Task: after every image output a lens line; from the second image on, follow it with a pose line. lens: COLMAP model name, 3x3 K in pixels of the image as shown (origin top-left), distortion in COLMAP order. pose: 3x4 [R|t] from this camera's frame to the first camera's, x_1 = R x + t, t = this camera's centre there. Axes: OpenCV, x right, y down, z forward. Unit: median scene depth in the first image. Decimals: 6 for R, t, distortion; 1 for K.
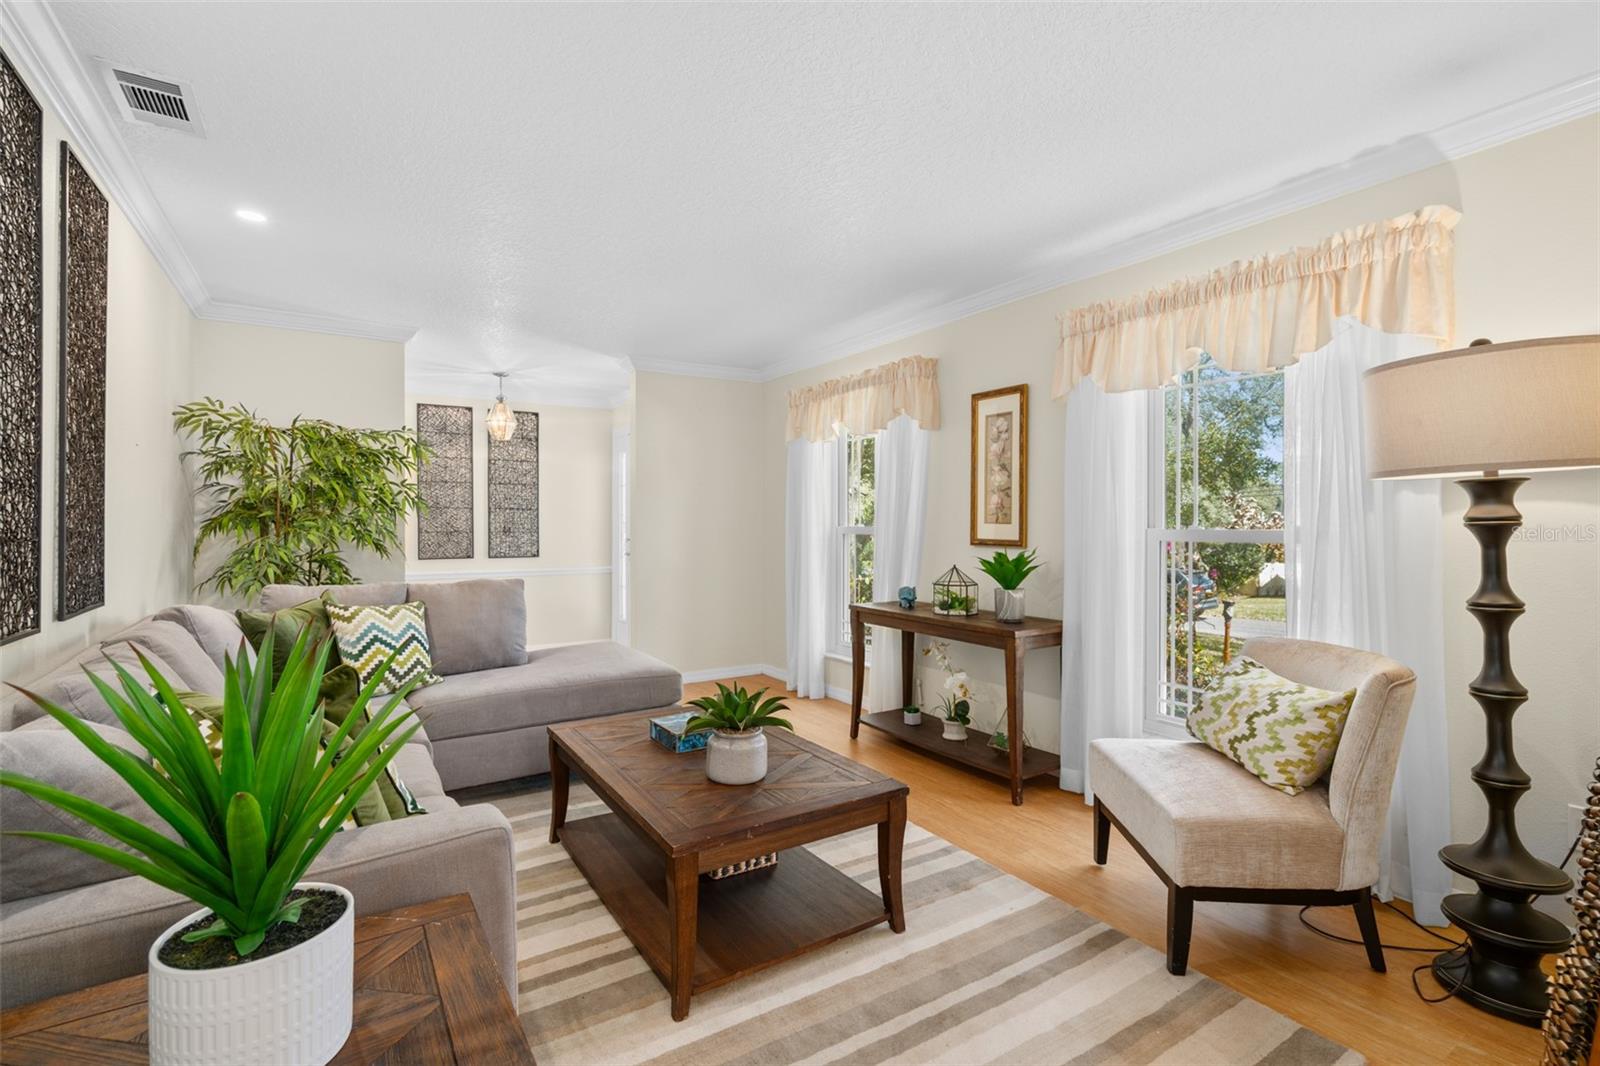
lens RADIAL K [[723.7, 0, 780.5], [0, 723.7, 520.1], [0, 0, 1]] dist [-0.002603, -0.000438]
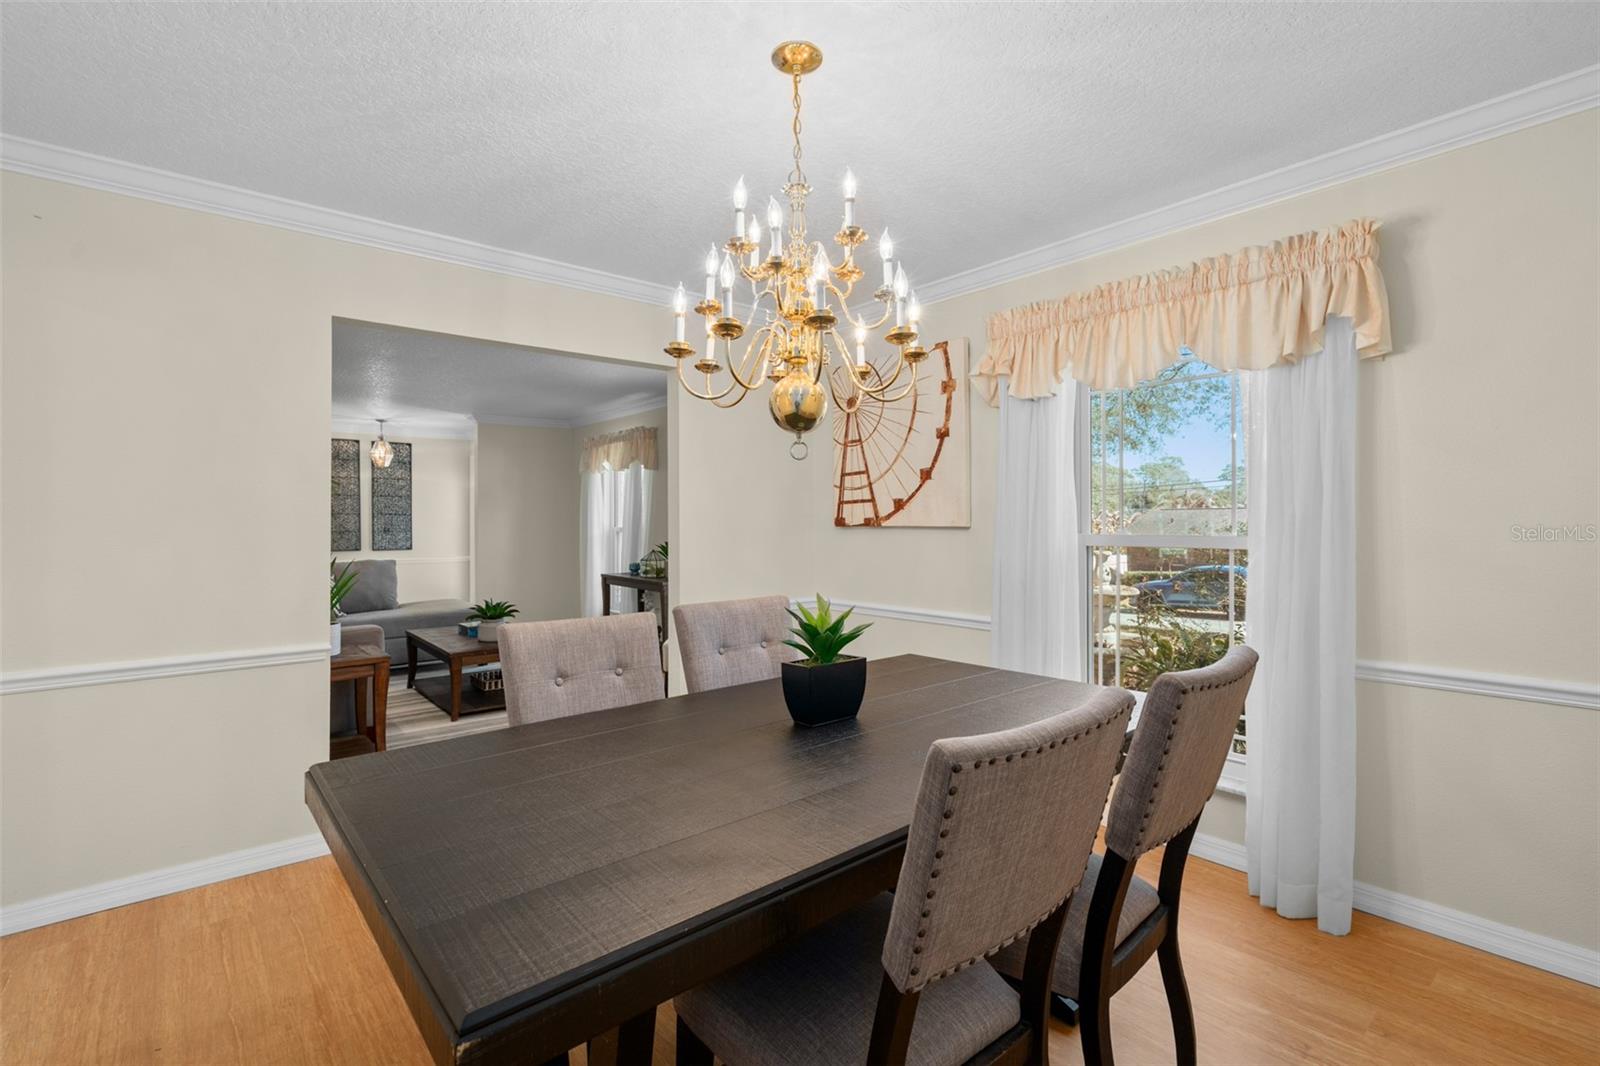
lens RADIAL K [[723.7, 0, 780.5], [0, 723.7, 520.1], [0, 0, 1]] dist [-0.002603, -0.000438]
pose [[0.991228, -0.001588, 0.132153, 0.255648], [0.001247, 0.999996, 0.002666, -0.010815], [-0.132156, -0.002478, 0.991226, -0.646487]]
